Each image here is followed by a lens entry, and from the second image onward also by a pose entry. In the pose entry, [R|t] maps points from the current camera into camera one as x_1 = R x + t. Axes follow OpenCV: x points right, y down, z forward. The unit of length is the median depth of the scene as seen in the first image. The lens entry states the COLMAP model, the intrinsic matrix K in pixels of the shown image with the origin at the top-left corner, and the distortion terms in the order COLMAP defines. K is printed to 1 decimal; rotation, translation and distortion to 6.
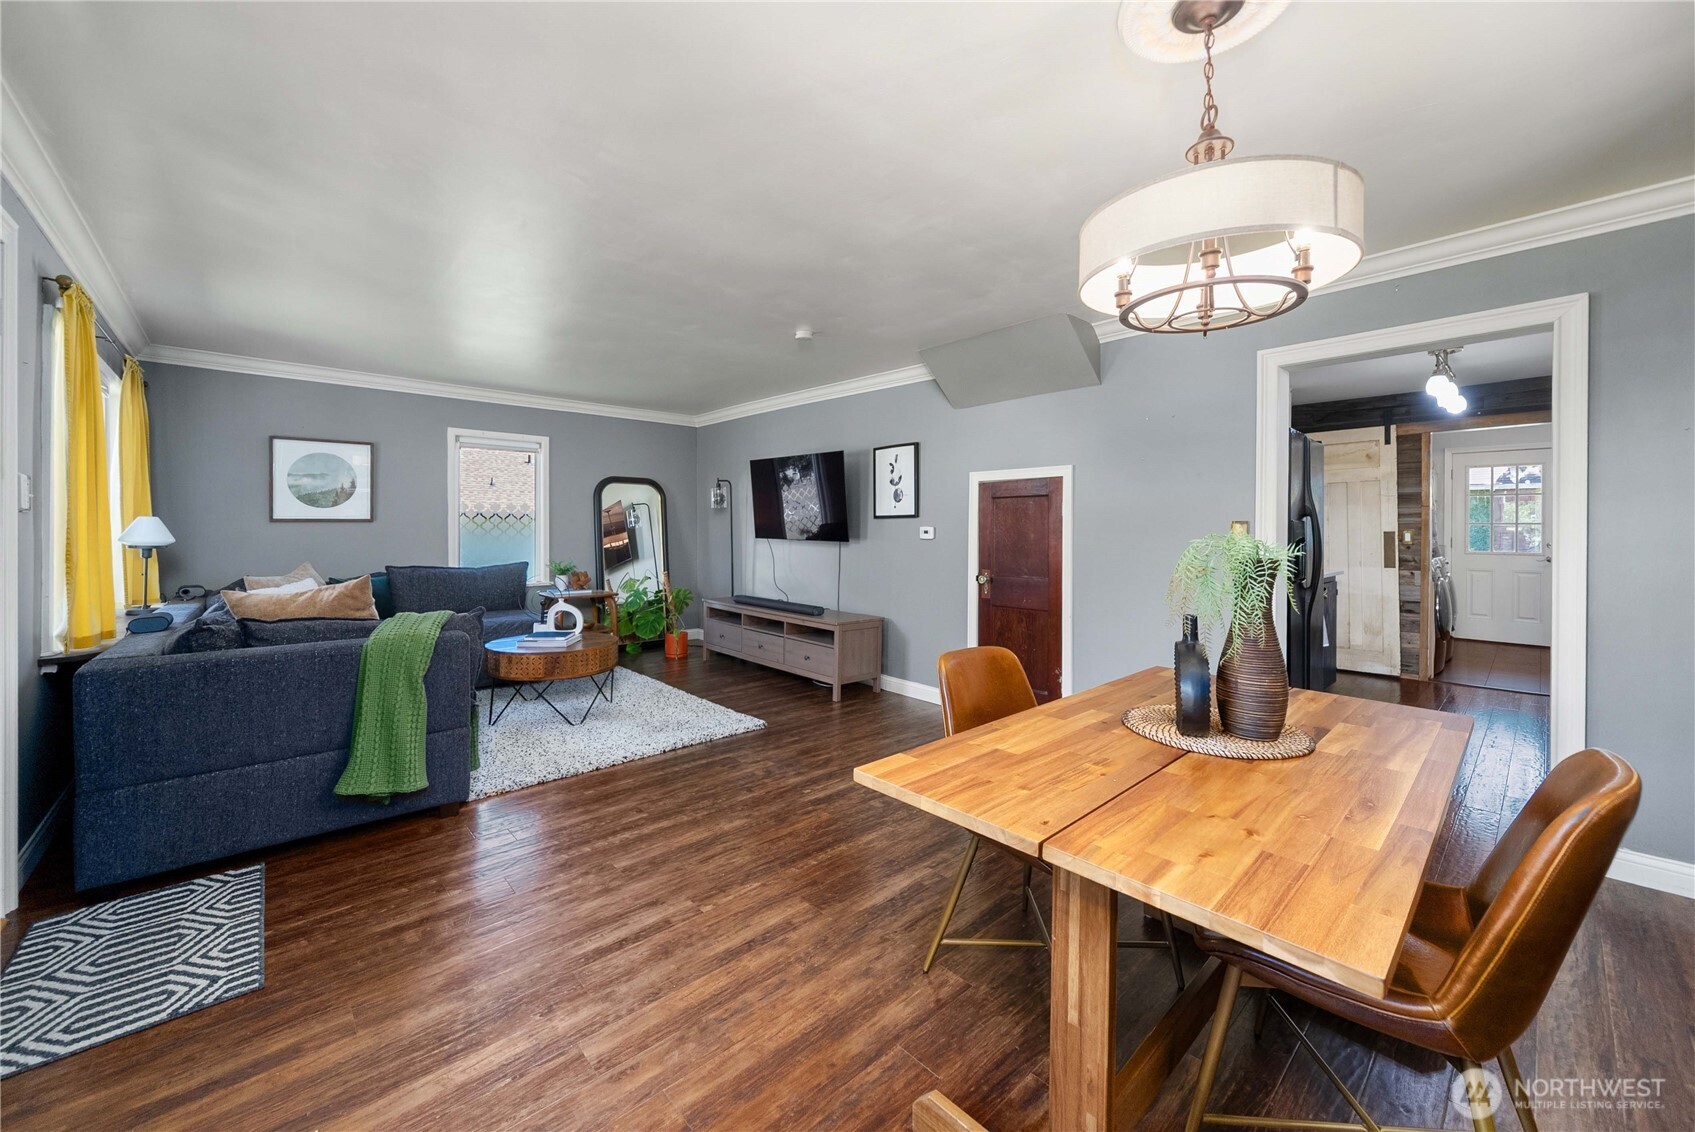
lens RADIAL K [[651.3, 0, 845.2], [0, 651.3, 528.4], [0, 0, 1]] dist [-0.006275, 0.000095]
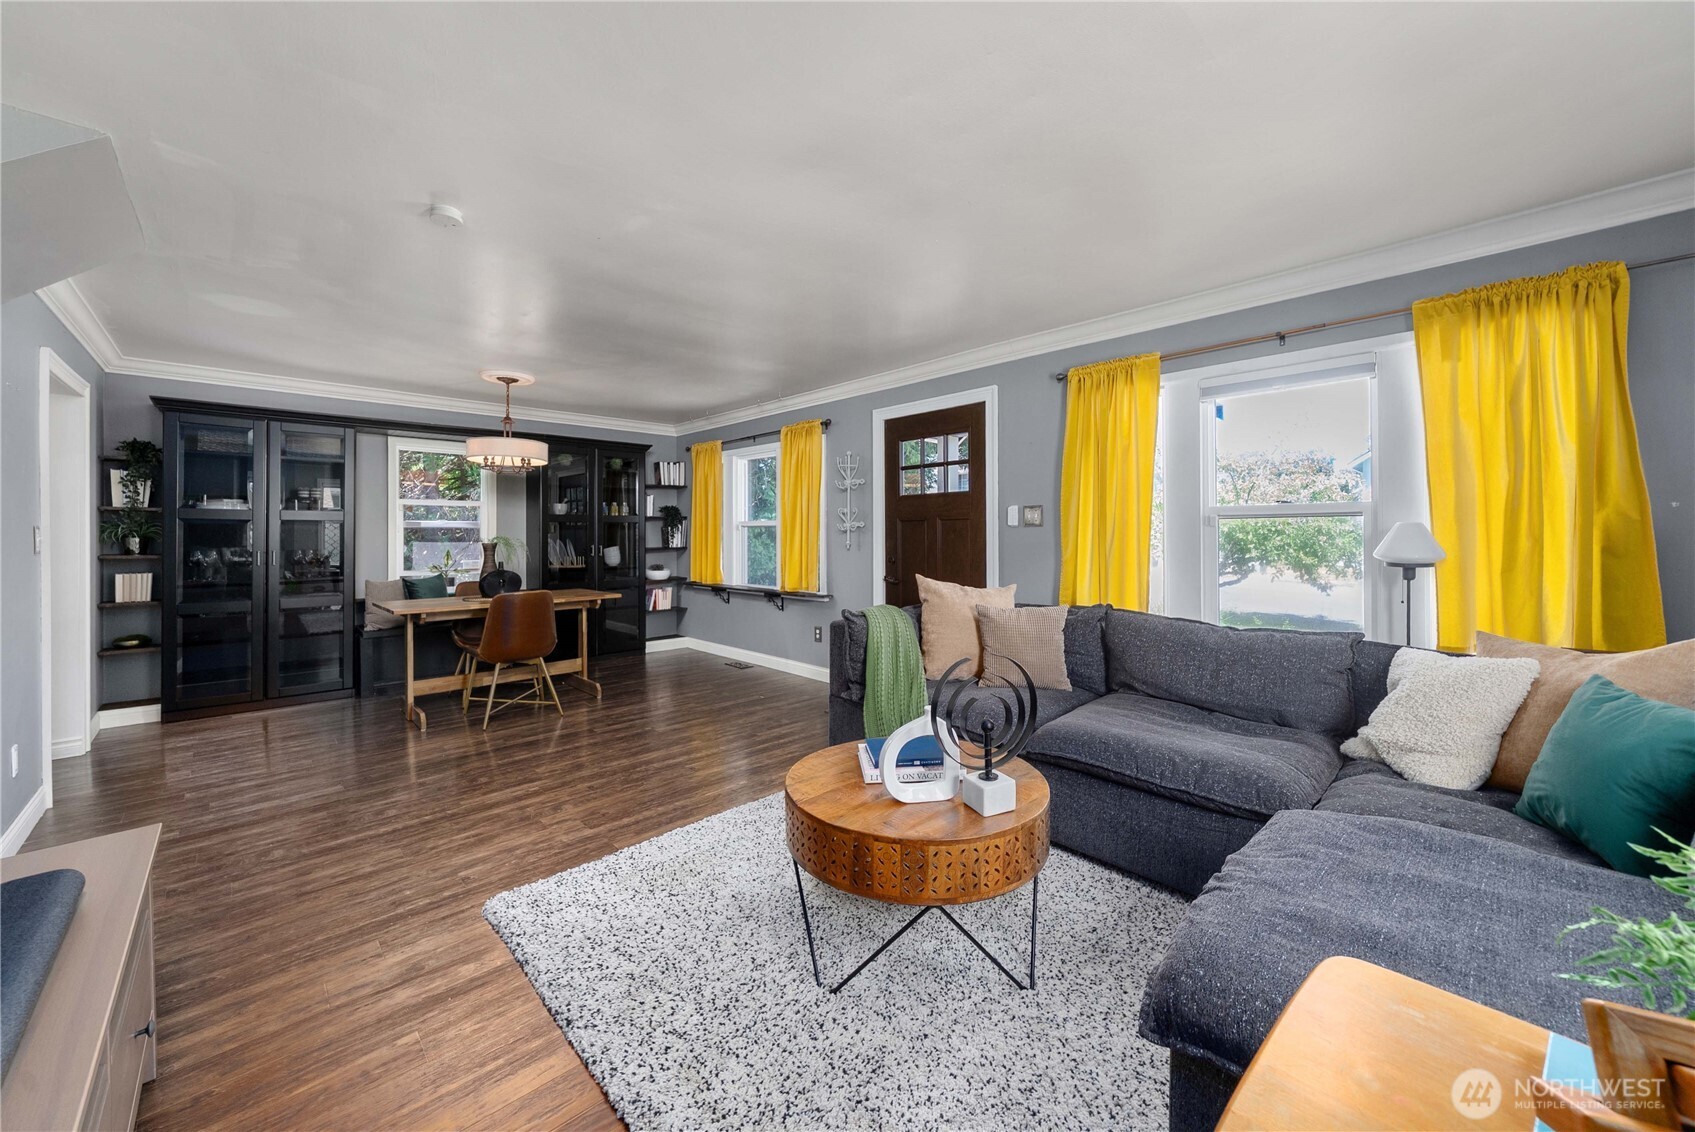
lens RADIAL K [[651.3, 0, 859.1], [0, 651.3, 534.5], [0, 0, 1]] dist [-0.006275, 0.000095]
pose [[-0.999708, -0.001618, -0.024115, -0.449046], [-0.001730, 0.999988, 0.004655, -0.005908], [0.024108, 0.004695, -0.999698, 1.668085]]
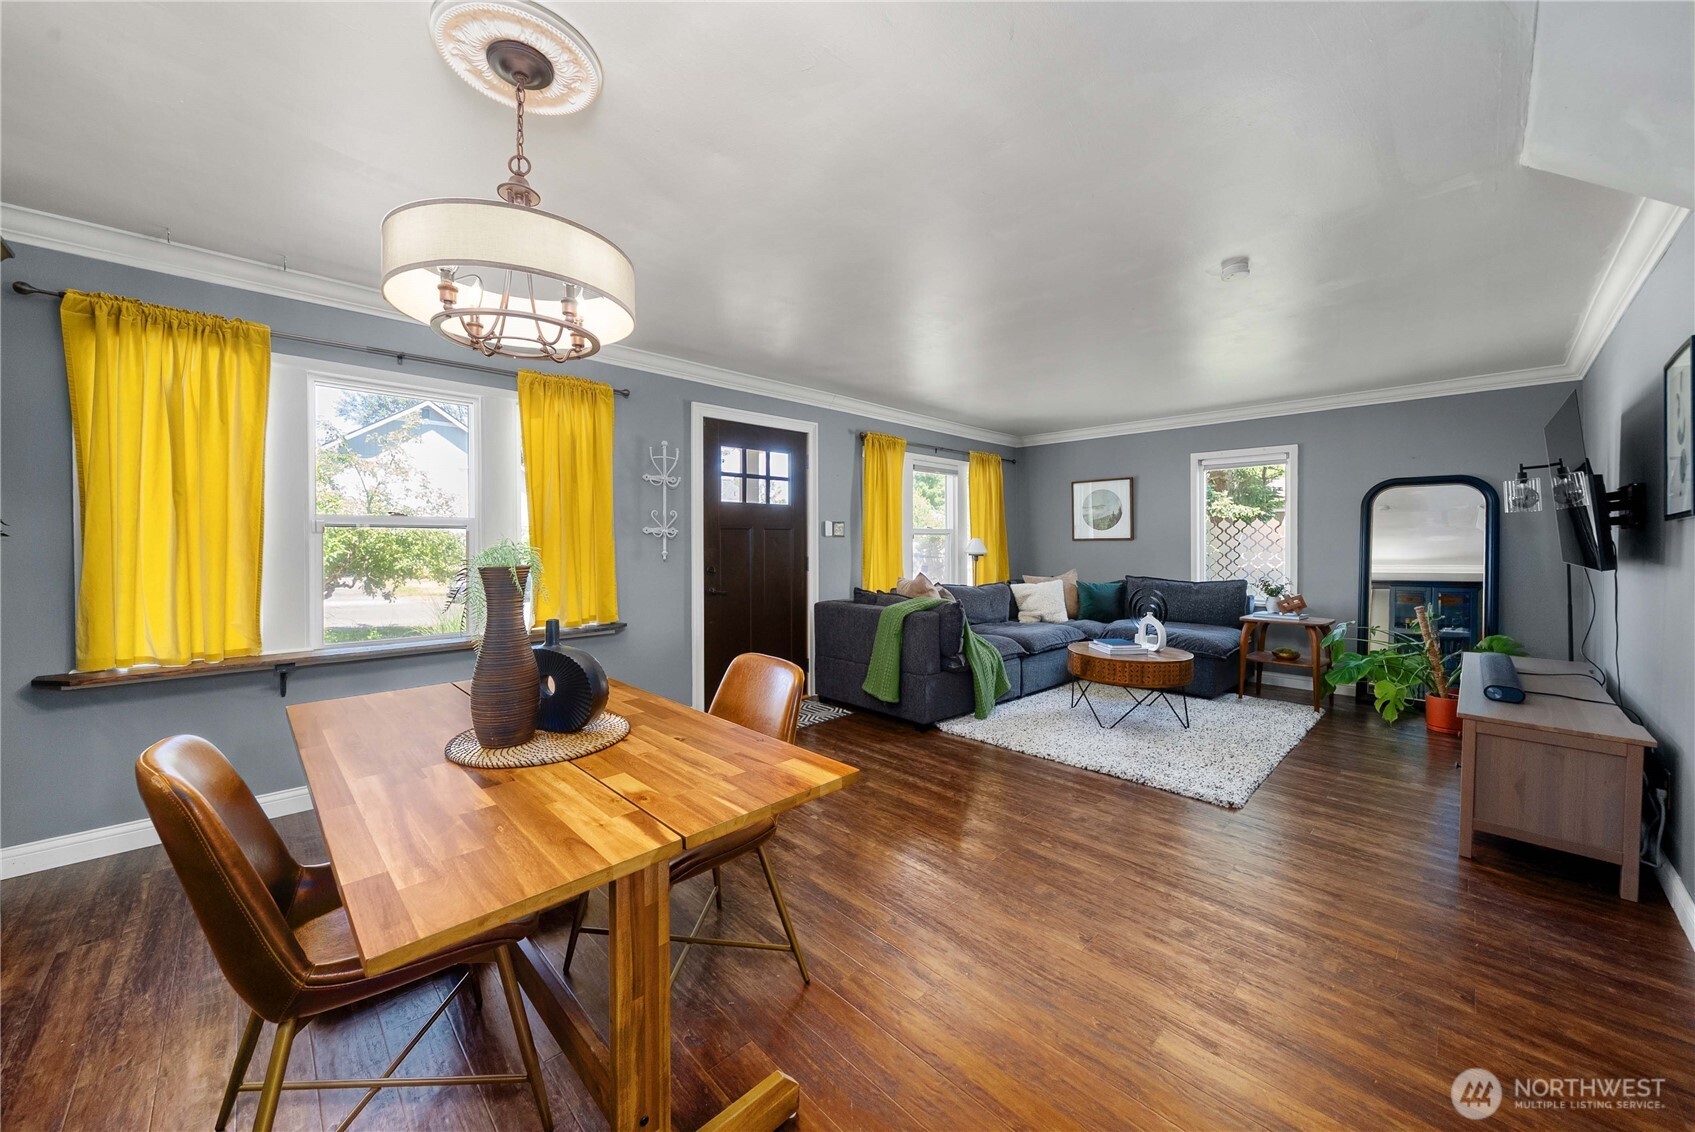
lens RADIAL K [[613.2, 0, 849.1], [0, 613.2, 549.2], [0, 0, 1]] dist [-0.008707, -0.000213]
pose [[0.033743, 0.004467, -0.999421, 0.608675], [-0.004017, 0.999983, 0.004334, 0.006292], [0.999422, 0.003869, 0.033760, 0.576987]]
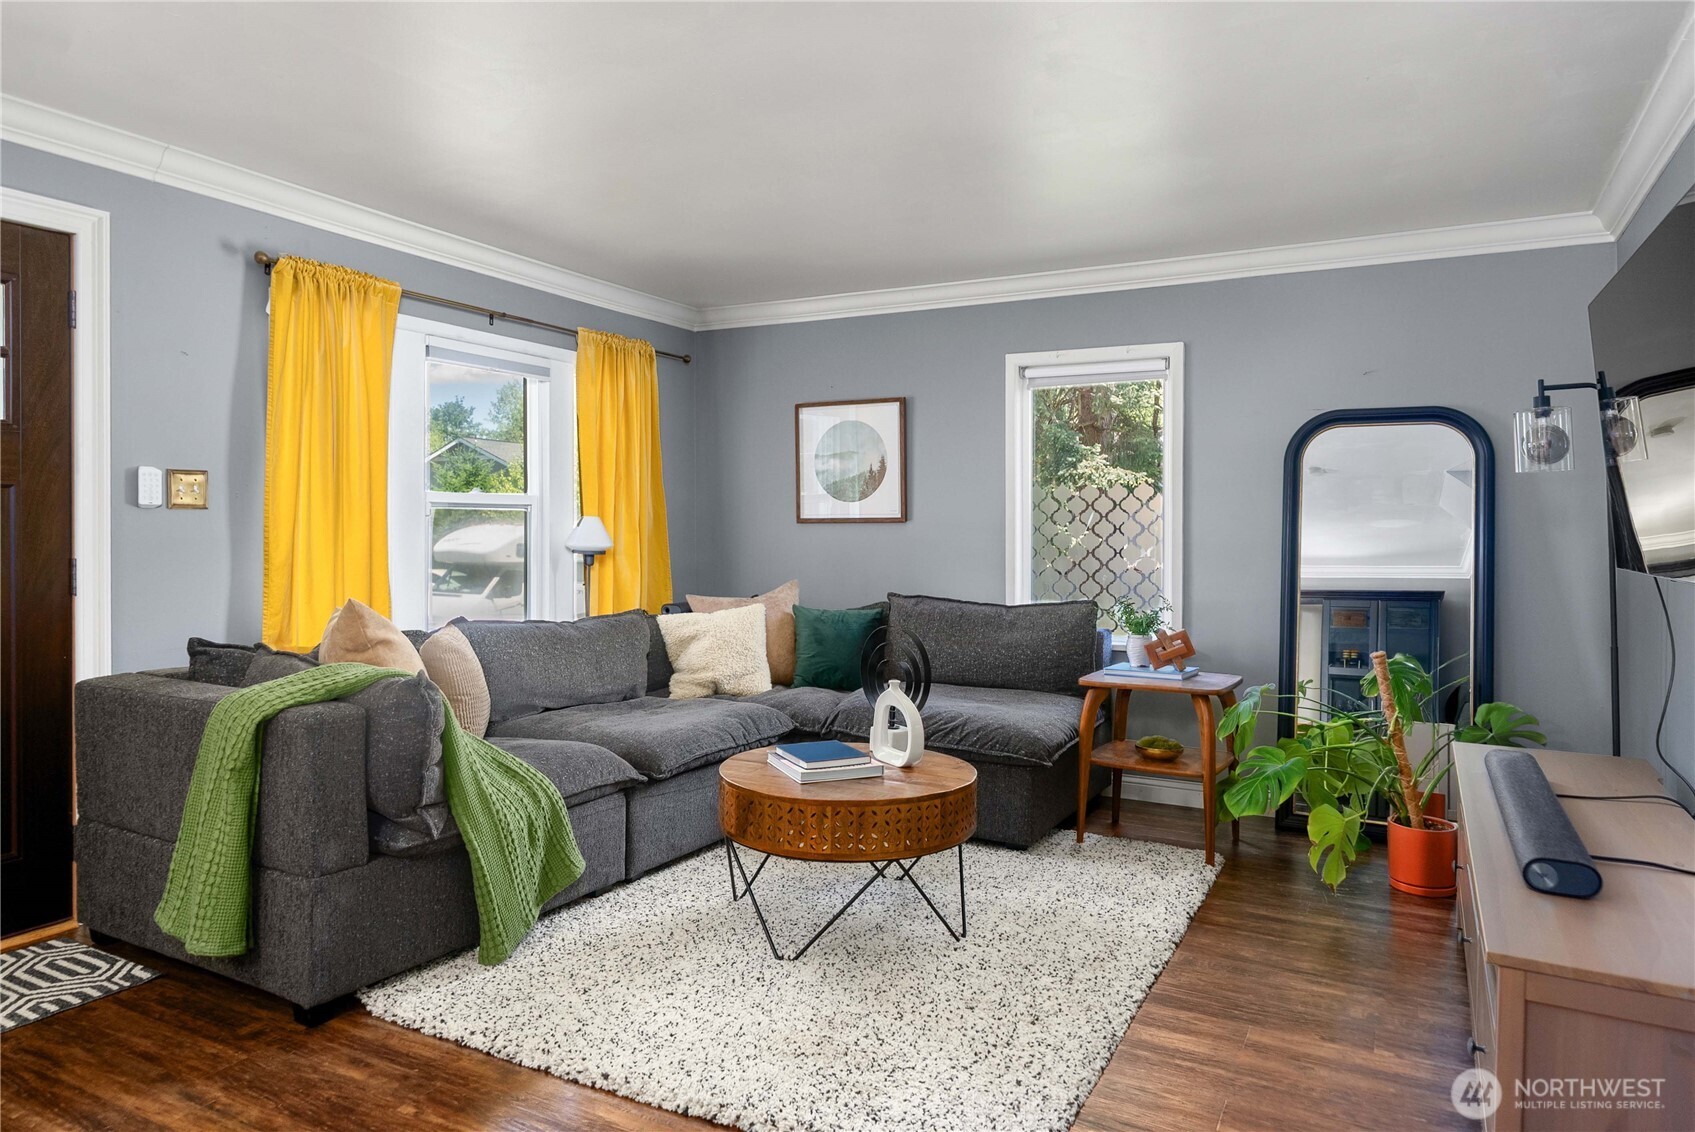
lens RADIAL K [[1064.0, 0, 839.8], [0, 1064.0, 534.9], [0, 0, 1]] dist [0.001280, 0.002477]
pose [[0.330574, 0.002080, -0.943778, 0.322790], [-0.007606, 0.999971, -0.000460, 0.004478], [0.943750, 0.007330, 0.330580, 0.834328]]
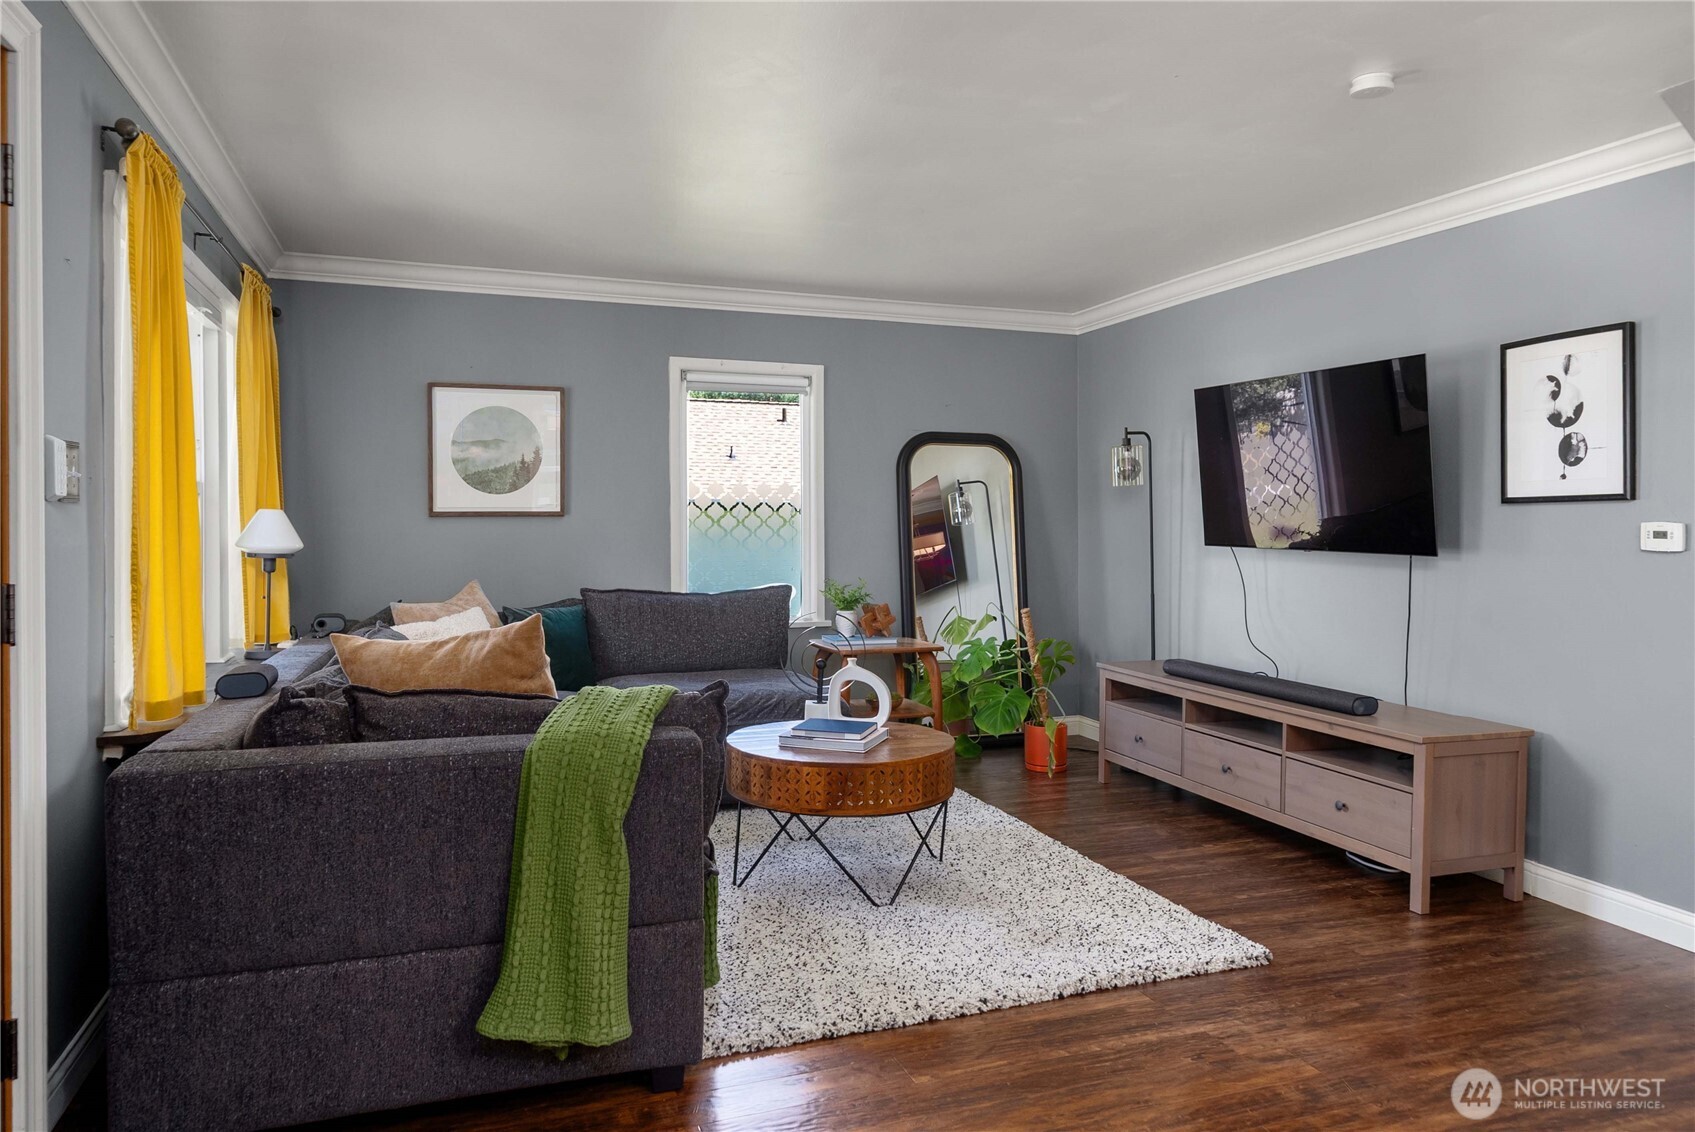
lens RADIAL K [[1108.2, 0, 844.3], [0, 1108.2, 530.9], [0, 0, 1]] dist [-0.006709, 0.002669]
pose [[0.922701, 0.001404, -0.385513, -0.107392], [0.000612, 0.999987, 0.005106, -0.001371], [0.385515, -0.004947, 0.922688, 0.184546]]
